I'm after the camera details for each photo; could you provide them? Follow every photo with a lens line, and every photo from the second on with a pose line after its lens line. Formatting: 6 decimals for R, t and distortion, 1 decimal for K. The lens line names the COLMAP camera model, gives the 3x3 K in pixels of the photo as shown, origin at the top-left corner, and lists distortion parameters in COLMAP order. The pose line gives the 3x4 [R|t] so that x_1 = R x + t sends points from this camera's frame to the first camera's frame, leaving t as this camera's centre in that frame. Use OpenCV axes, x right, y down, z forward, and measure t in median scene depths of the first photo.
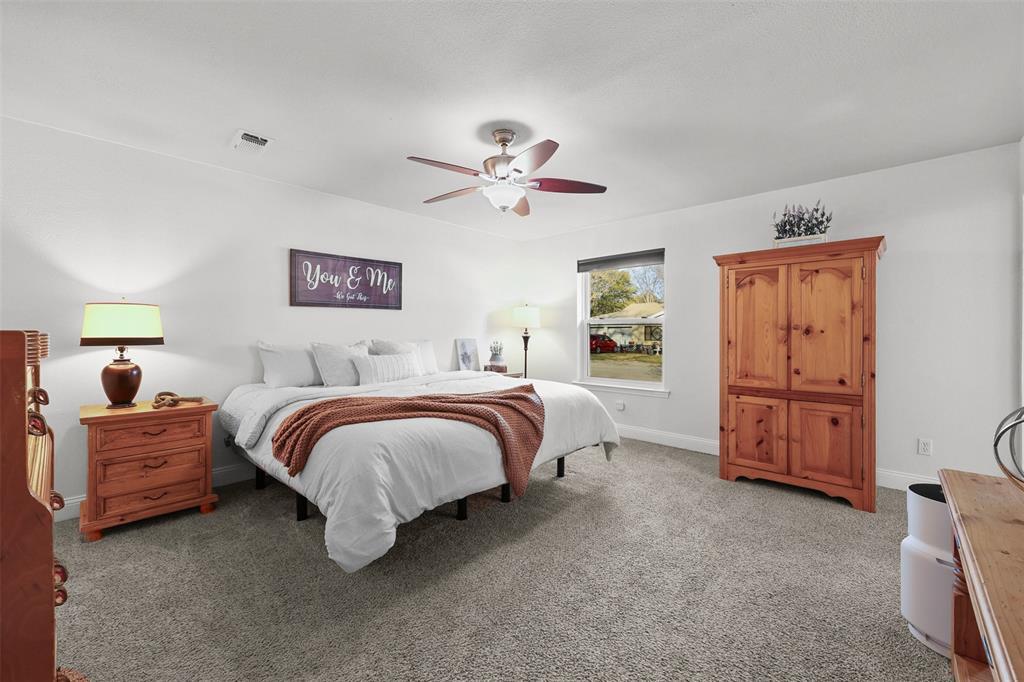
lens RADIAL K [[414.8, 0, 508.0], [0, 414.8, 333.4], [0, 0, 1]] dist [-0.001431, 0.000203]
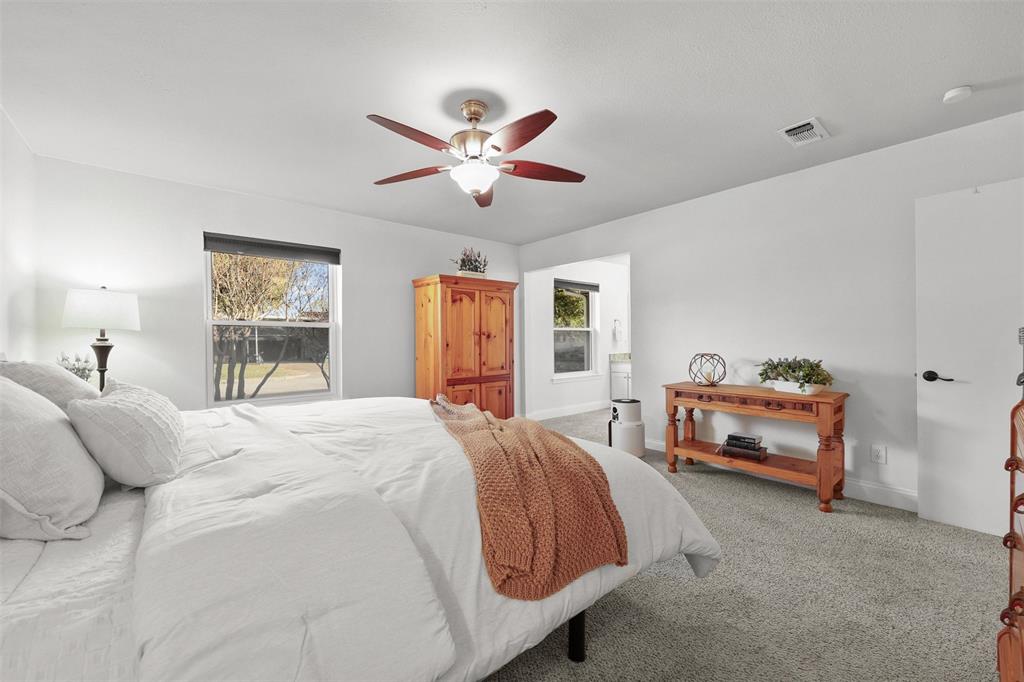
lens RADIAL K [[414.8, 0, 507.2], [0, 414.8, 342.5], [0, 0, 1]] dist [-0.001431, 0.000203]
pose [[0.110607, -0.009198, 0.993822, -0.744713], [0.008727, 0.999928, 0.008284, 0.005181], [-0.993826, 0.007757, 0.110679, 0.724130]]
